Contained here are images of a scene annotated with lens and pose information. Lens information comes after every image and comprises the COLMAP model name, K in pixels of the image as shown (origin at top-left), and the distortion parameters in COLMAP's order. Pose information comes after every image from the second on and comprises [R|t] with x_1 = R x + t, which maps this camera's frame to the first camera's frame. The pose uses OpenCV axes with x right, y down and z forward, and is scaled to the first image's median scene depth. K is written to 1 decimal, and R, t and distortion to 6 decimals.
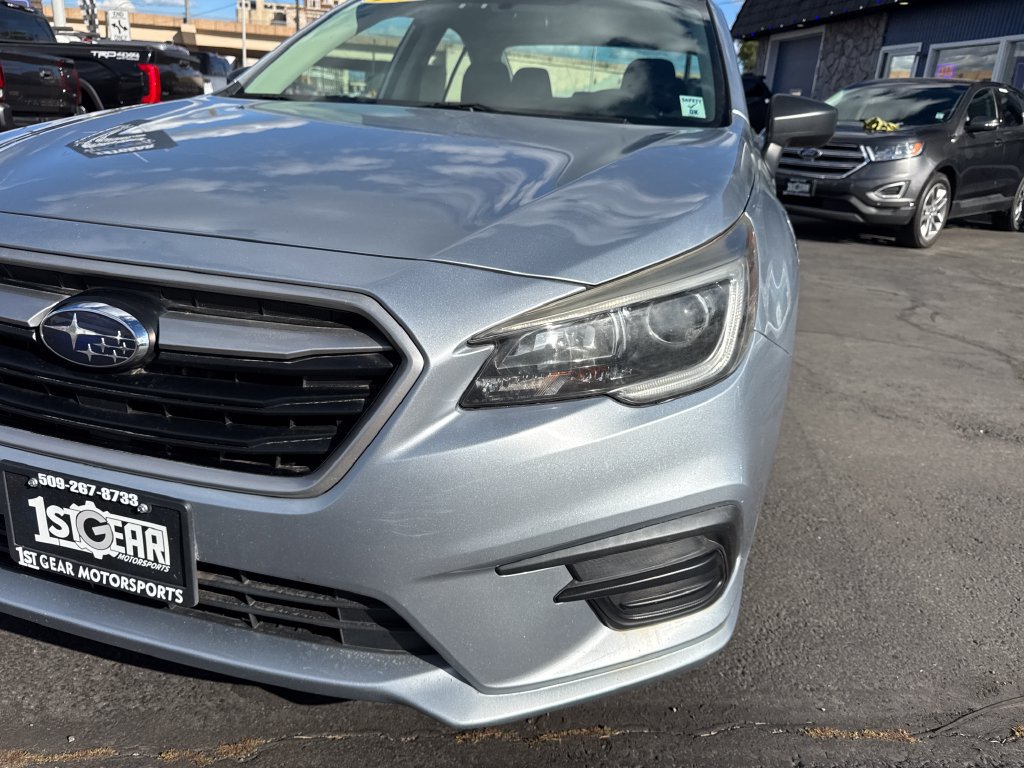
lens RADIAL K [[749.7, 0, 512.0], [0, 749.7, 384.0], [0, 0, 1]] dist [0.076826, -0.103410]
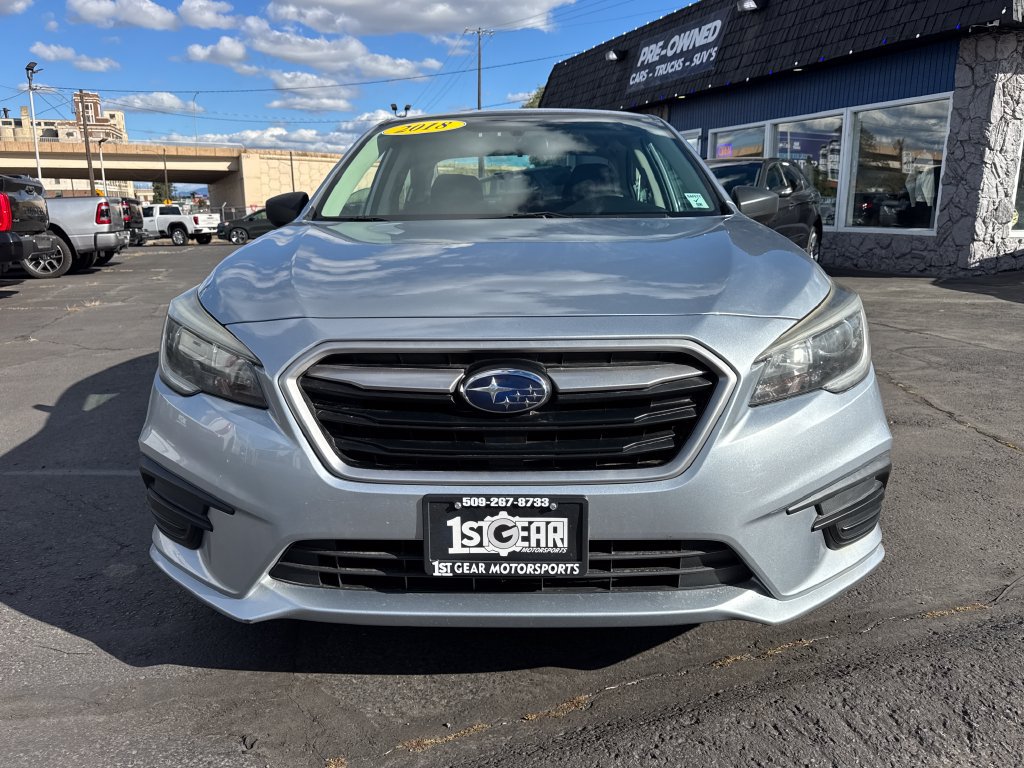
lens RADIAL K [[749.7, 0, 512.0], [0, 749.7, 384.0], [0, 0, 1]] dist [0.076826, -0.103410]
pose [[0.966873, -0.125535, 0.222254, -0.811063], [0.149274, 0.984376, -0.093389, 0.054735], [-0.207058, 0.123472, 0.970506, -0.364822]]
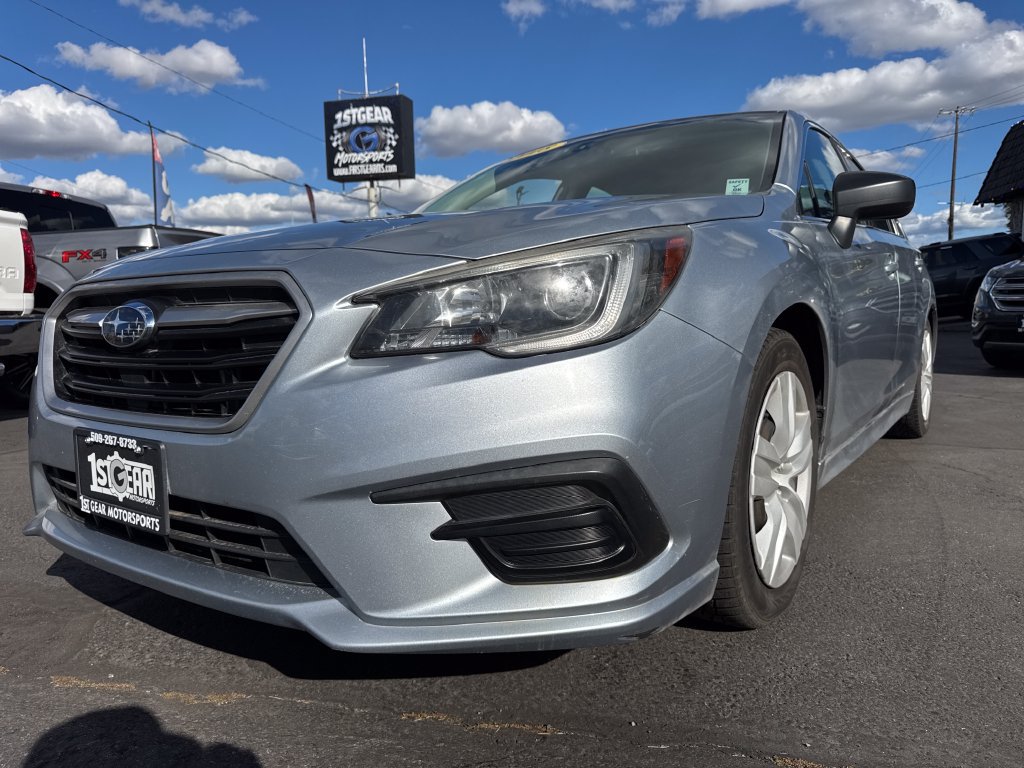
lens RADIAL K [[713.4, 0, 512.0], [0, 713.4, 384.0], [0, 0, 1]] dist [0.066972, -0.093737]
pose [[0.943228, -0.048219, -0.328628, 0.512481], [-0.031336, 0.972074, -0.232573, 0.308614], [0.330665, 0.229667, 0.915376, 0.048603]]
